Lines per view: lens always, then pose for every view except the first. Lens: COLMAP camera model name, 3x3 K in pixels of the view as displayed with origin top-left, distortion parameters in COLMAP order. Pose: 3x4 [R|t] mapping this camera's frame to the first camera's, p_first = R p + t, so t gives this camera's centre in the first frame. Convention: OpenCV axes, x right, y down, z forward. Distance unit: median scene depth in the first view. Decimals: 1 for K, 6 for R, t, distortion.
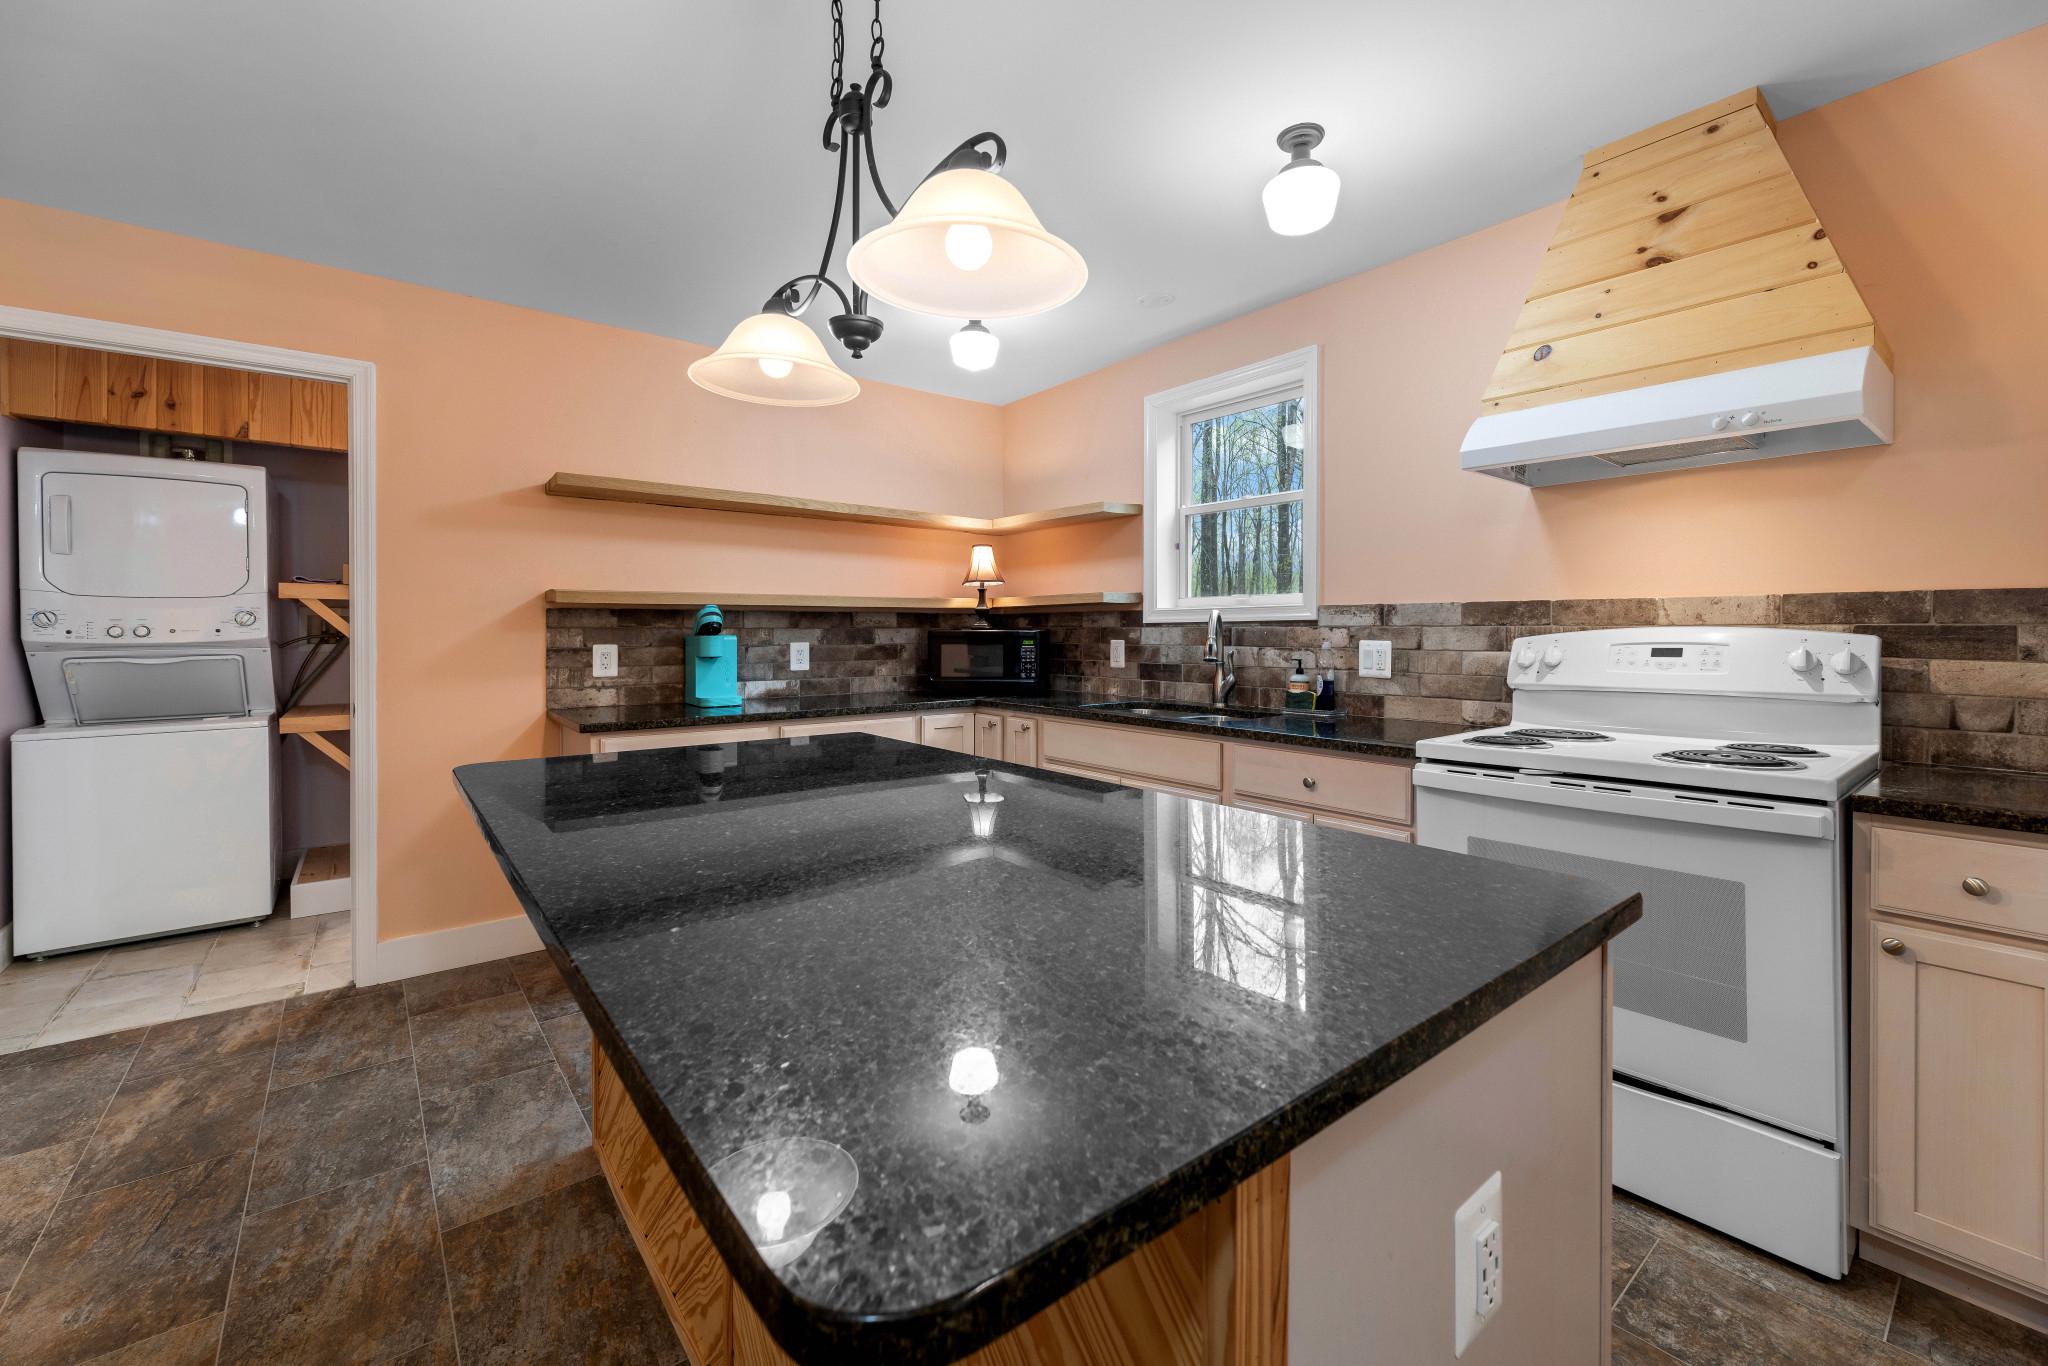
lens RADIAL K [[834.9, 0, 1015.2], [0, 834.9, 635.4], [0, 0, 1]] dist [-0.001154, -0.000599]
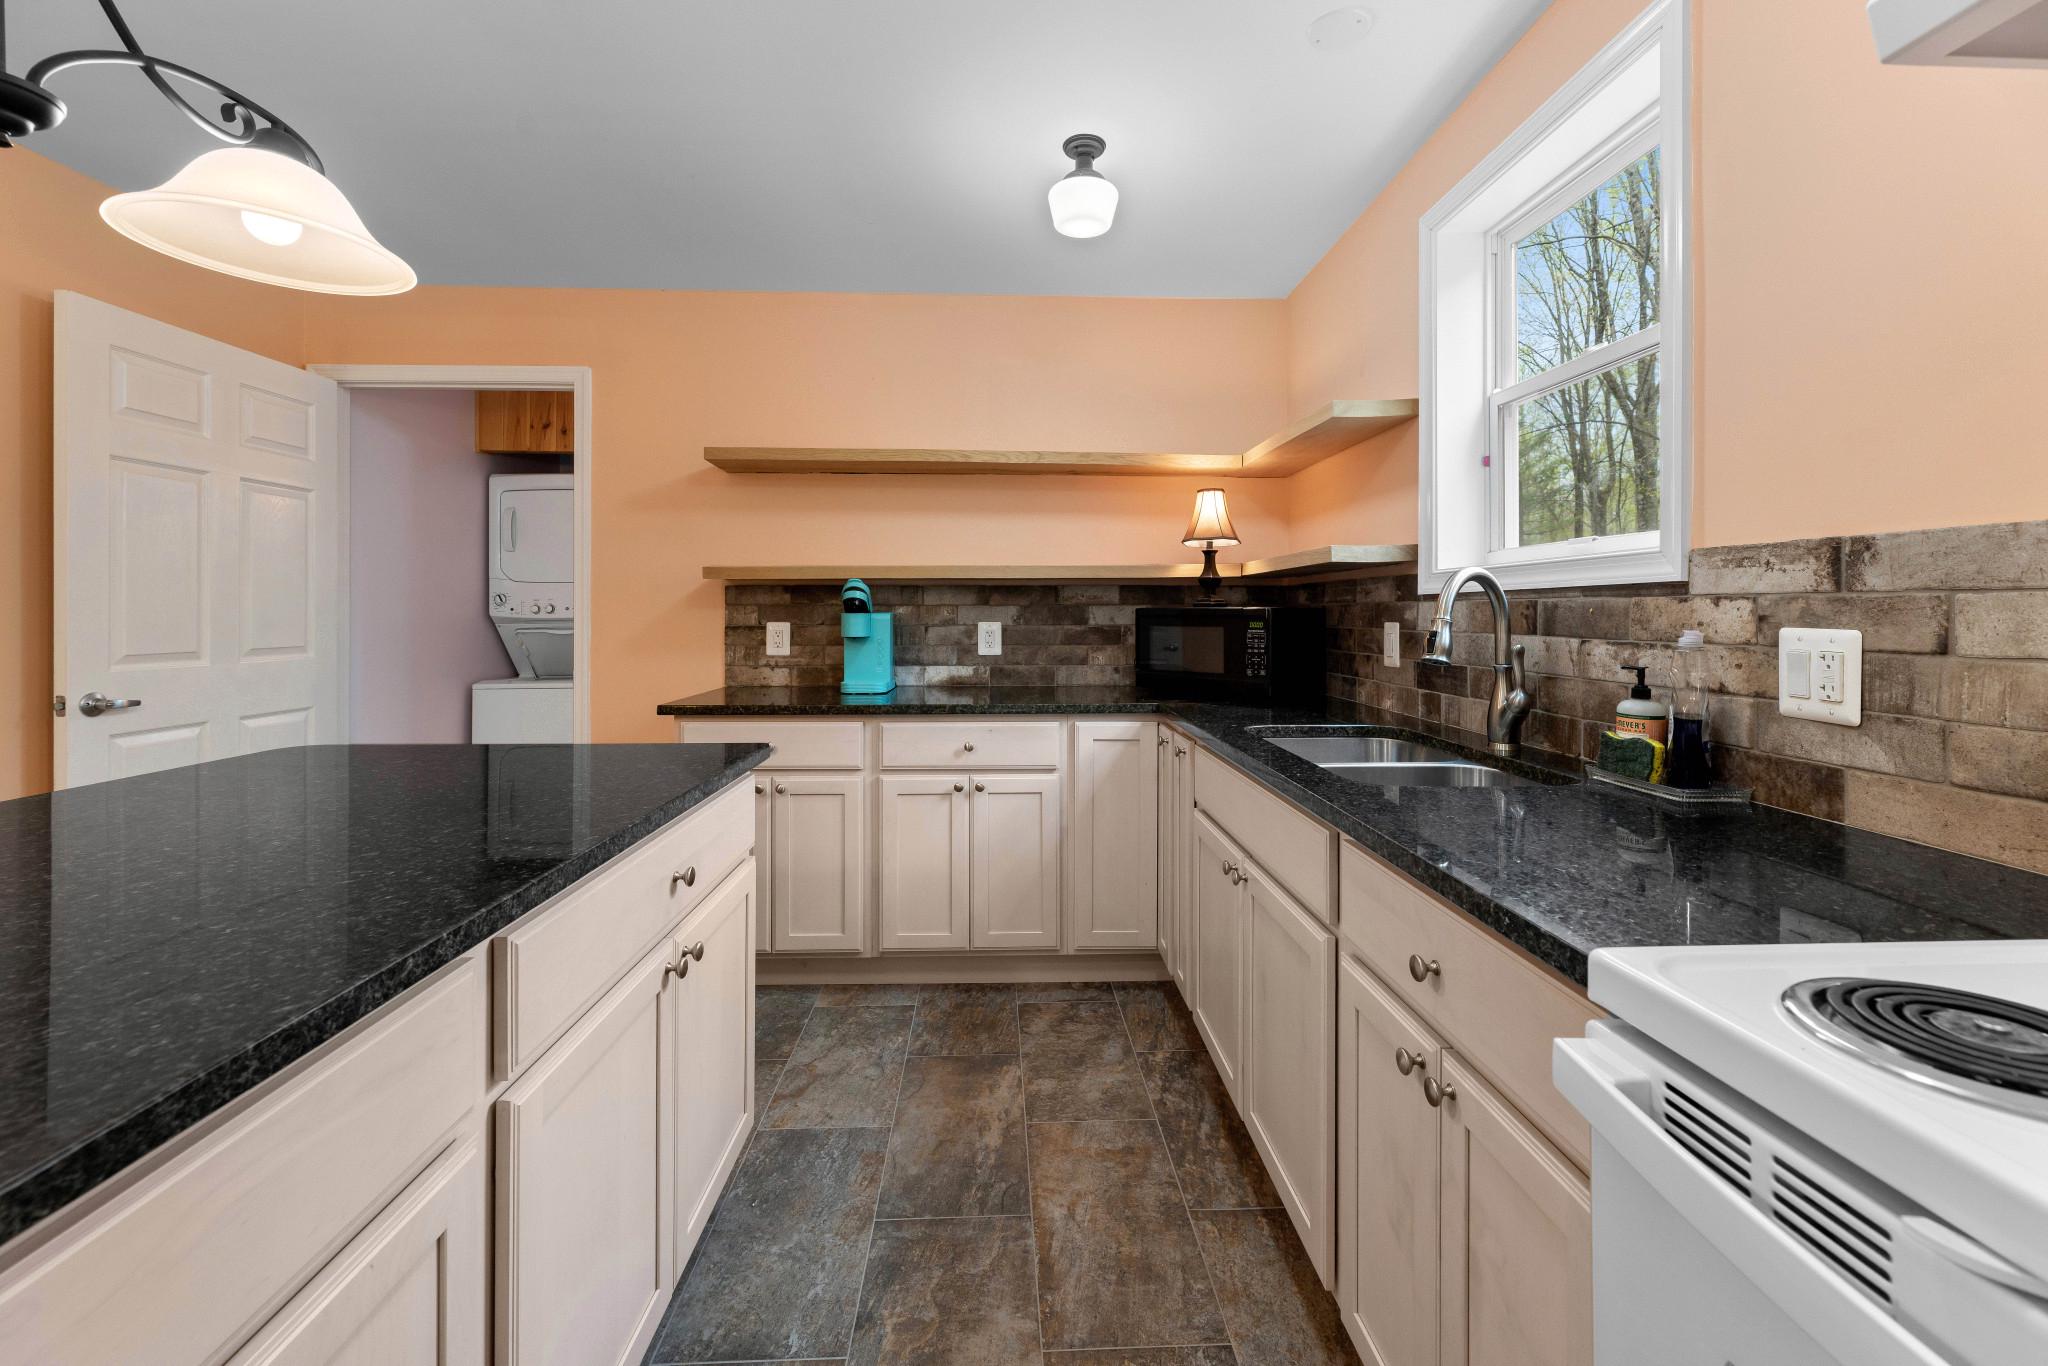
lens RADIAL K [[834.9, 0, 1029.0], [0, 834.9, 604.9], [0, 0, 1]] dist [-0.001154, -0.000599]
pose [[0.809206, -0.003496, -0.587515, 0.301559], [-0.004109, 0.999924, -0.011609, 0.000794], [0.587511, 0.011808, 0.809130, 0.377543]]
